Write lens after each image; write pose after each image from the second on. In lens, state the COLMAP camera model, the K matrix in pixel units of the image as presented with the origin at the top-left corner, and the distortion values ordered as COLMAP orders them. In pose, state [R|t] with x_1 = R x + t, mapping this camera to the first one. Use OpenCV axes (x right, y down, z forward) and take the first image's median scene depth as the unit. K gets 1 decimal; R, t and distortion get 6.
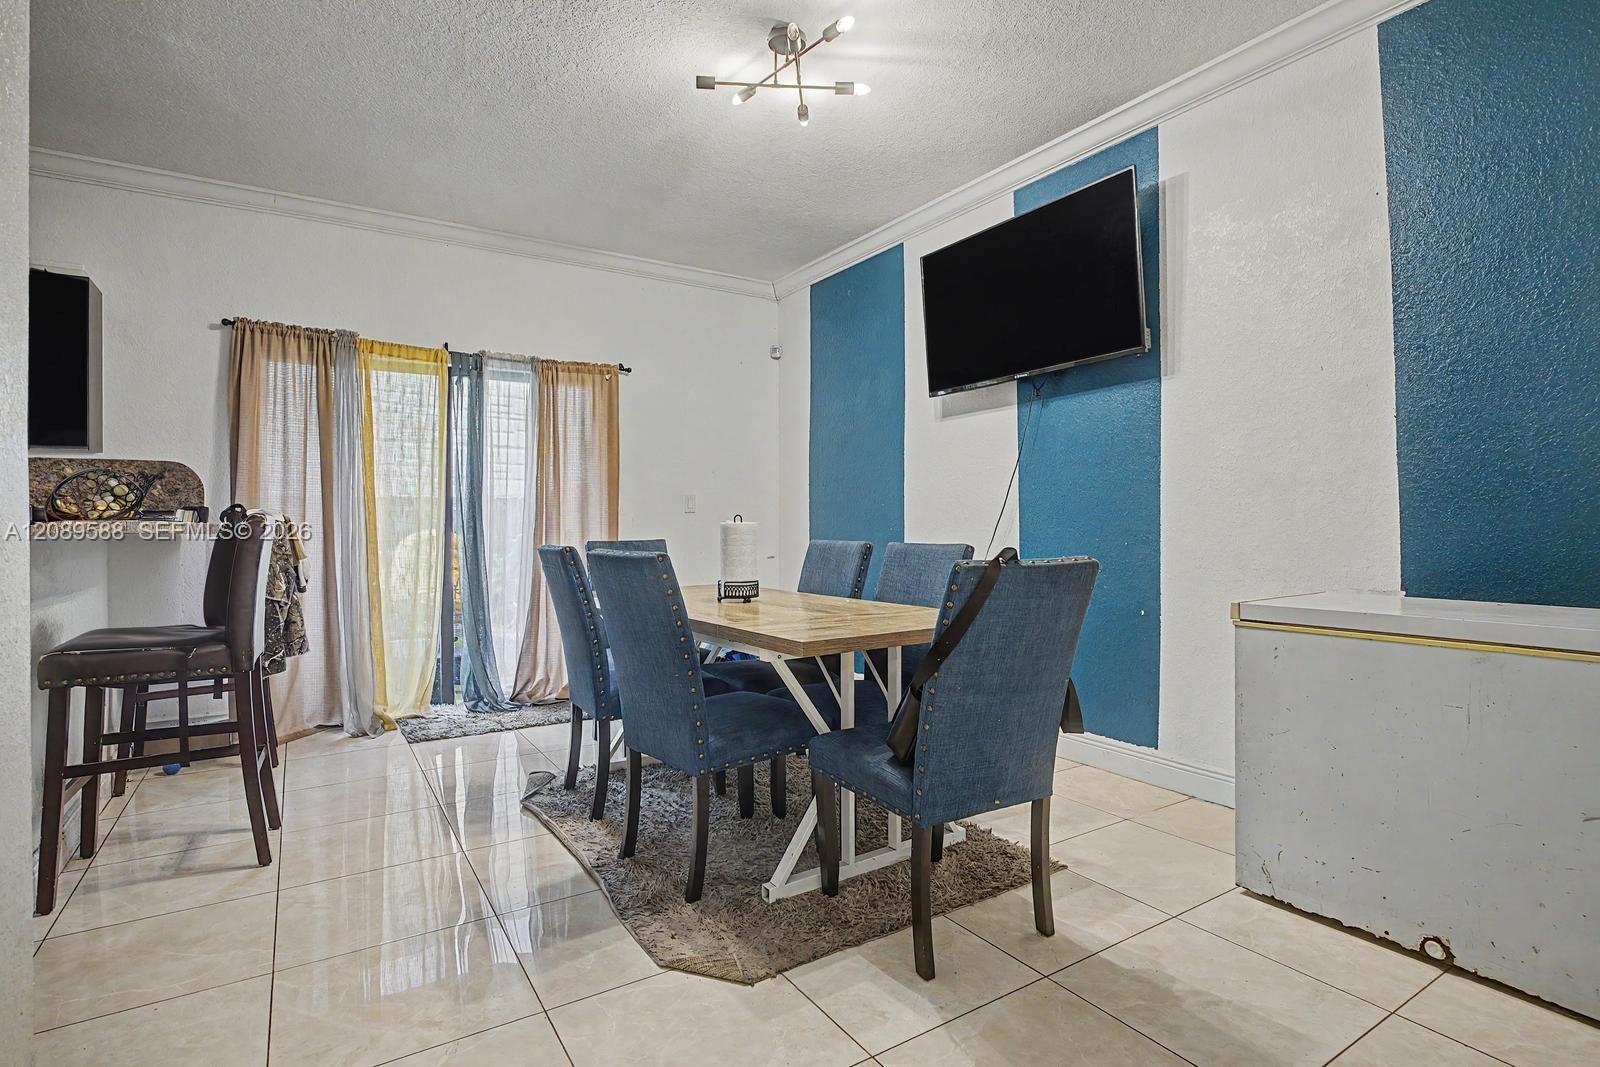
lens RADIAL K [[795.2, 0, 792.1], [0, 795.2, 527.9], [0, 0, 1]] dist [-0.001112, 0.001198]
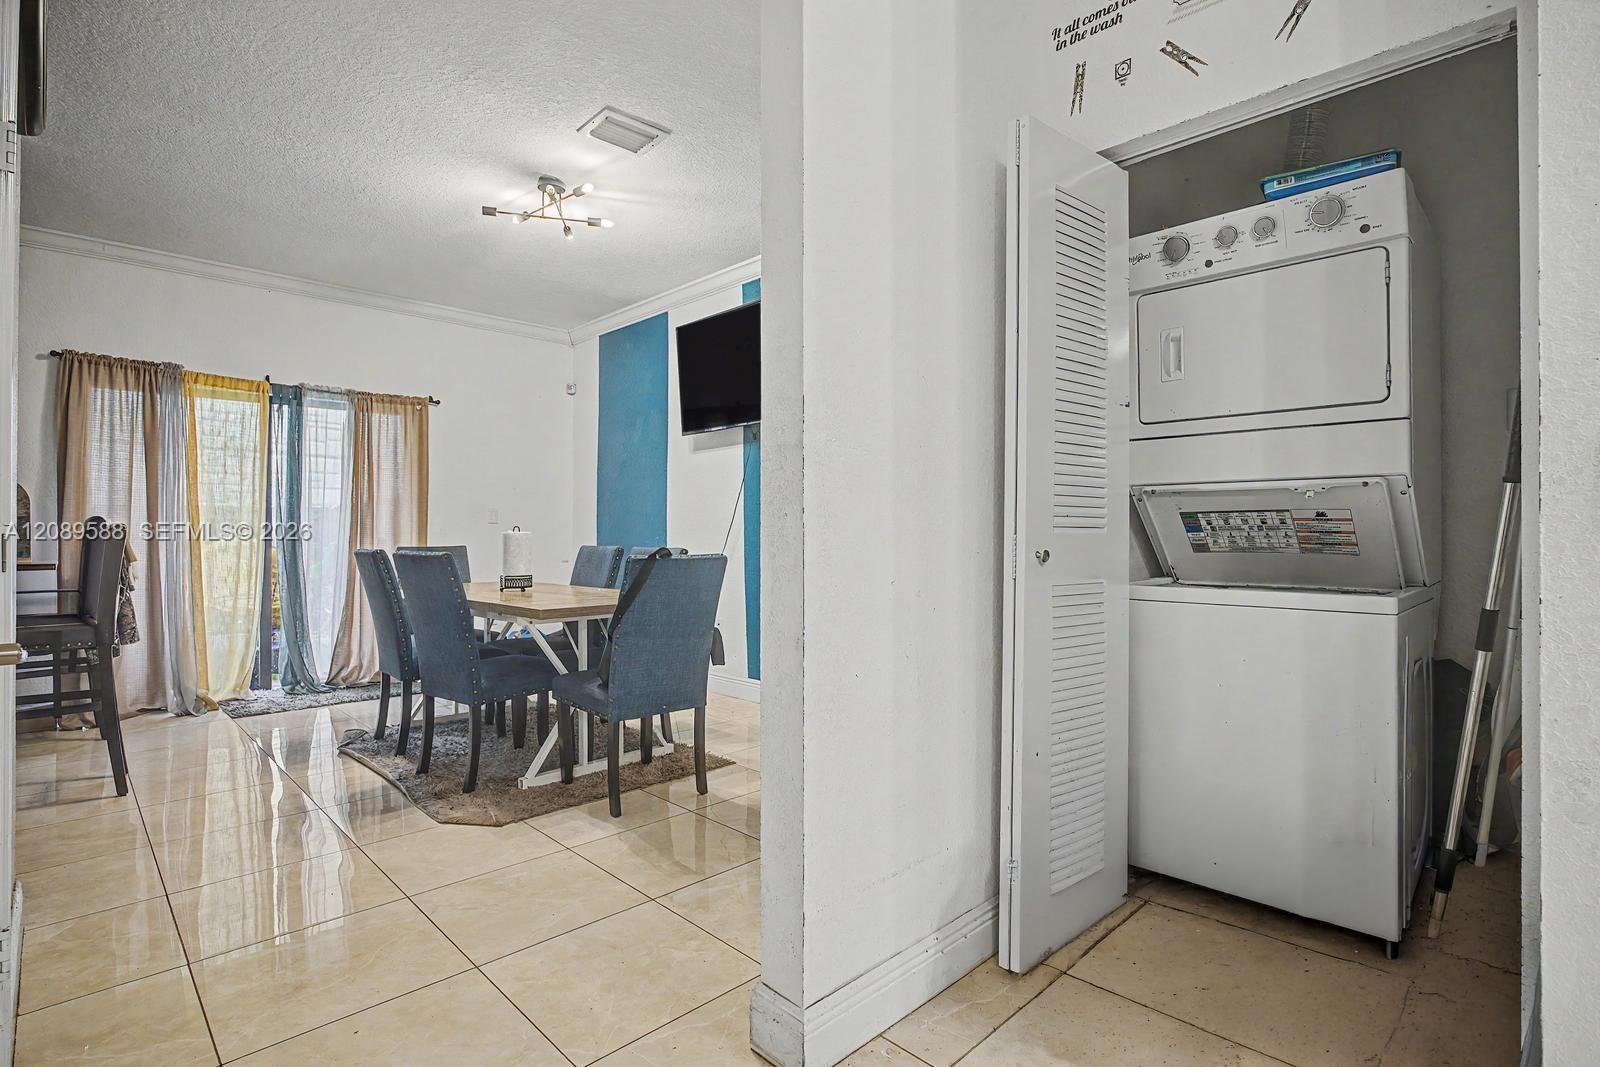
lens RADIAL K [[795.2, 0, 792.1], [0, 795.2, 527.9], [0, 0, 1]] dist [-0.001112, 0.001198]
pose [[0.980522, 0.003665, 0.196373, 0.093413], [-0.001410, 0.999932, -0.011619, 0.001150], [-0.196402, 0.011115, 0.980460, -0.303398]]
